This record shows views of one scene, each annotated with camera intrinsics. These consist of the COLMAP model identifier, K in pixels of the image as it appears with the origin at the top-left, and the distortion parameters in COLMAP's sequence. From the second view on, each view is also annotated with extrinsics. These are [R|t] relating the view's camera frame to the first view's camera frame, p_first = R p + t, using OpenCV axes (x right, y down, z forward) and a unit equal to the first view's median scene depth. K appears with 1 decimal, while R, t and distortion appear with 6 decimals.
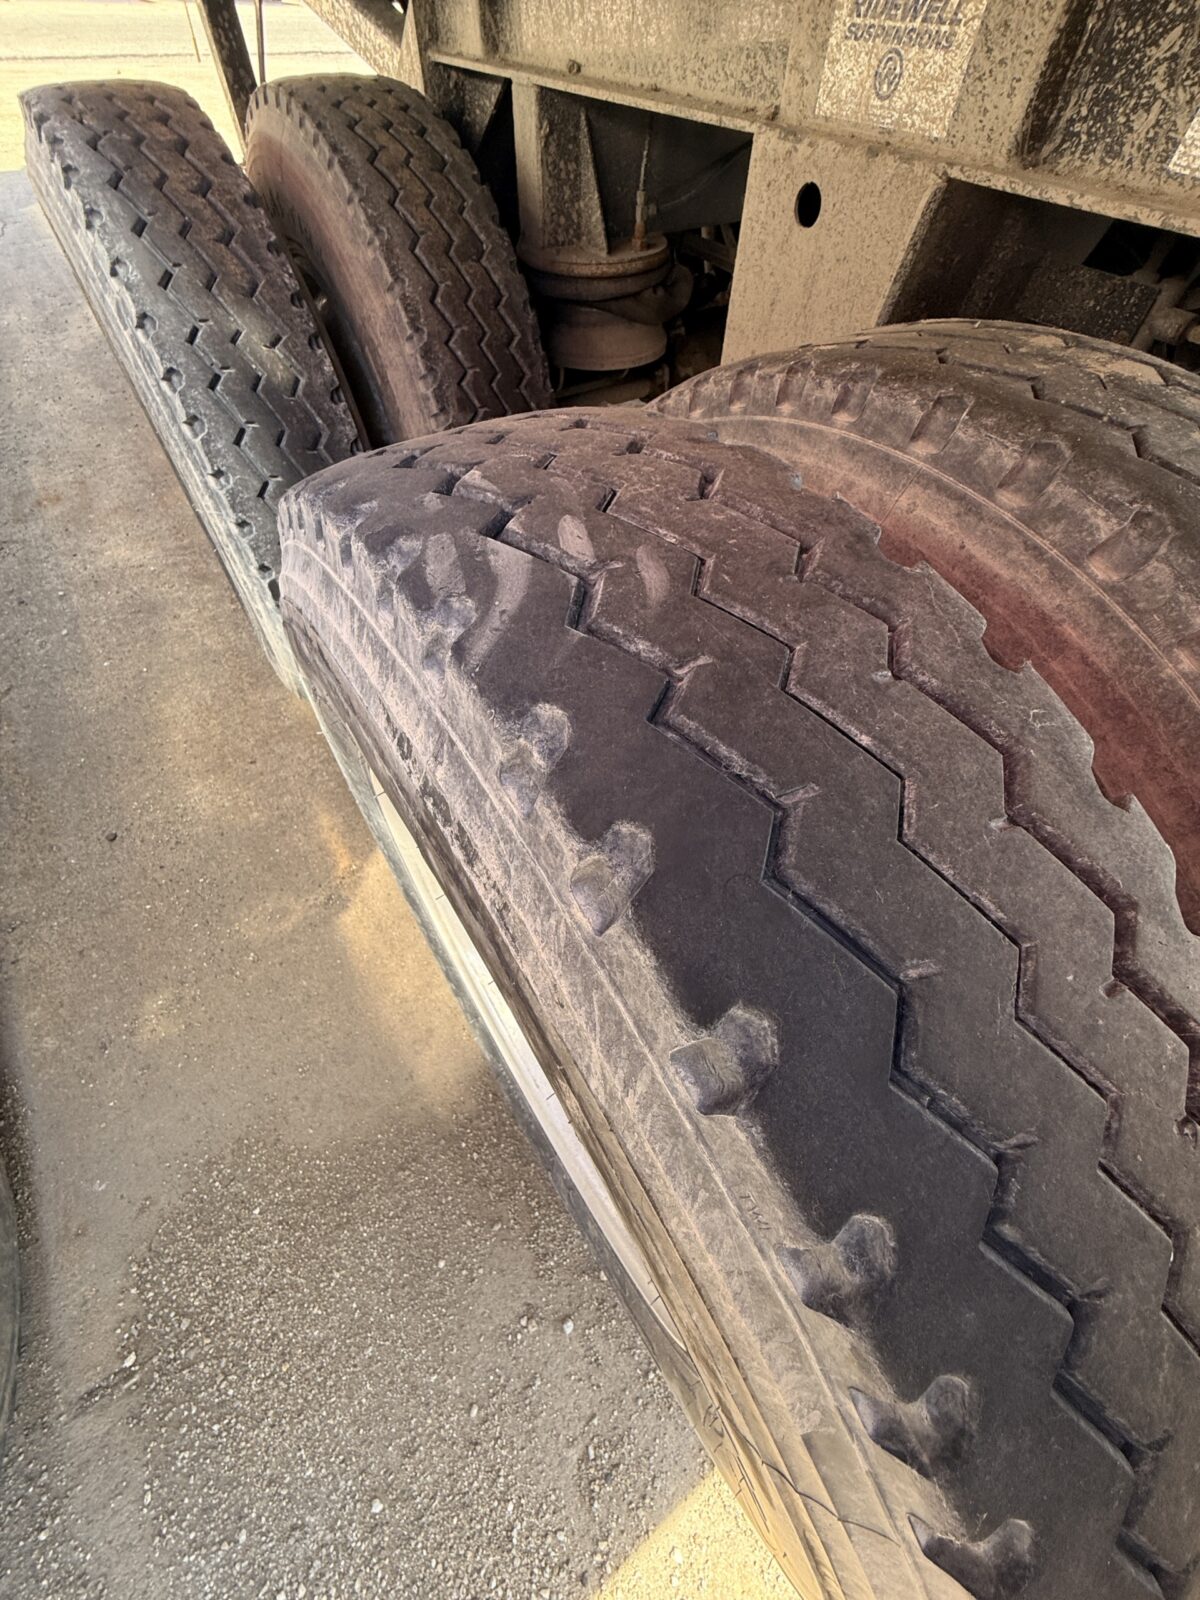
lens RADIAL K [[639.1, 0, 599.2], [0, 639.1, 797.3], [0, 0, 1]] dist [-0.000787, 0.000223]
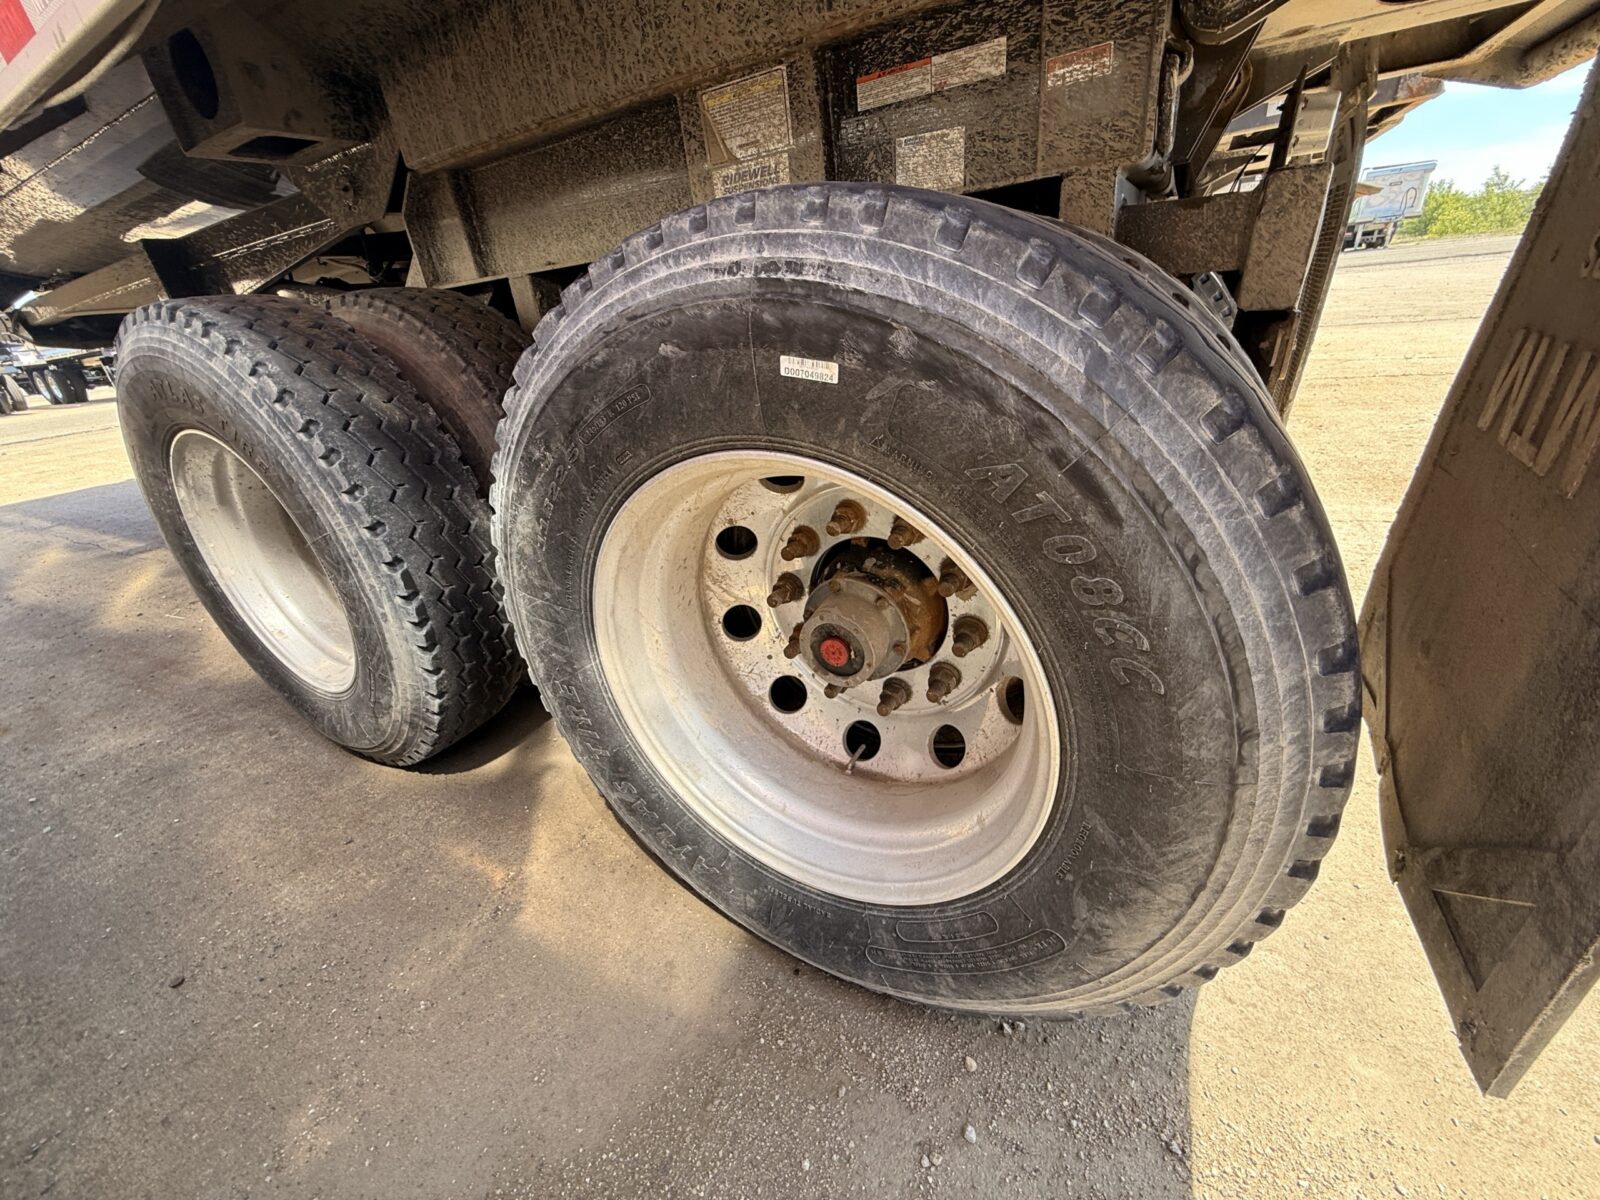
lens RADIAL K [[639.1, 0, 798.1], [0, 639.1, 601.6], [0, 0, 1]] dist [-0.000787, 0.000223]
pose [[0.883669, -0.299507, 0.359756, -0.325048], [0.434625, 0.810389, -0.392900, 0.452887], [-0.173866, 0.503553, 0.846289, -0.044334]]
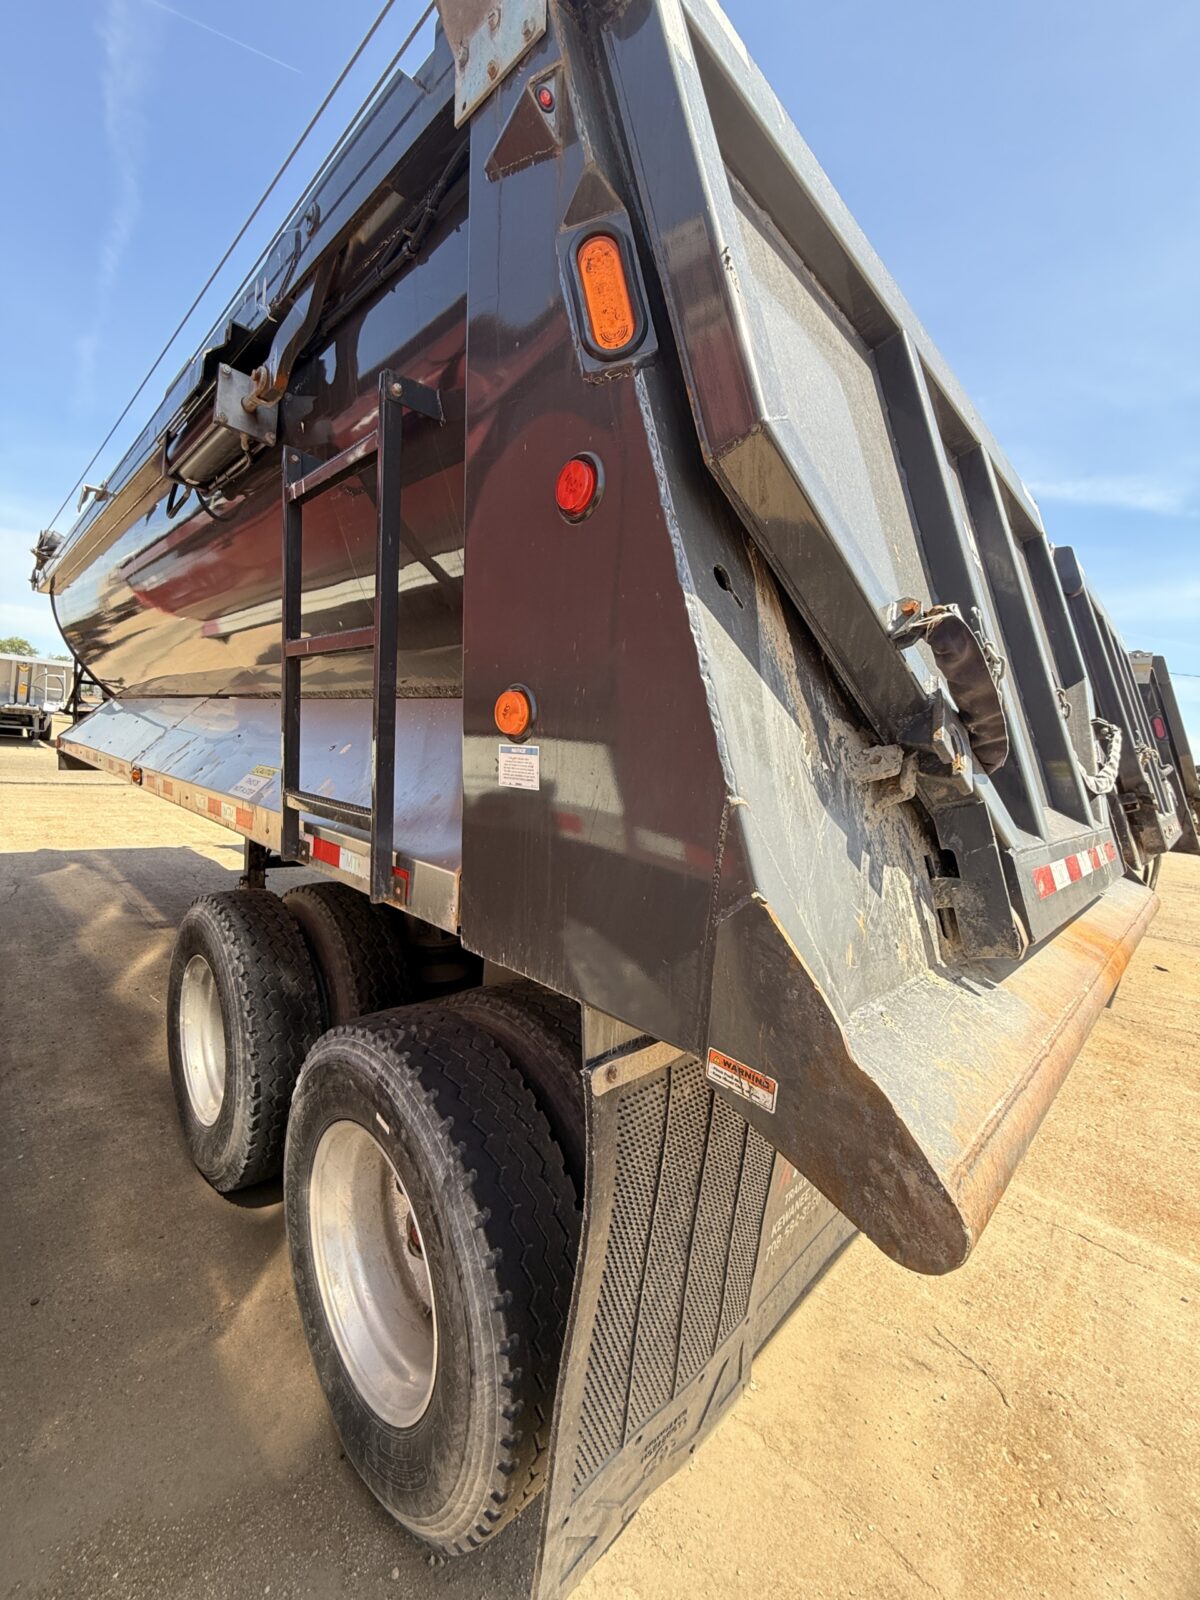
lens RADIAL K [[639.1, 0, 601.8], [0, 639.1, 793.9], [0, 0, 1]] dist [-0.000787, 0.000223]
pose [[0.976608, 0.041881, 0.210910, 0.079845], [0.129179, 0.669851, -0.731172, 0.665738], [-0.171900, 0.741314, 0.648771, -1.167589]]
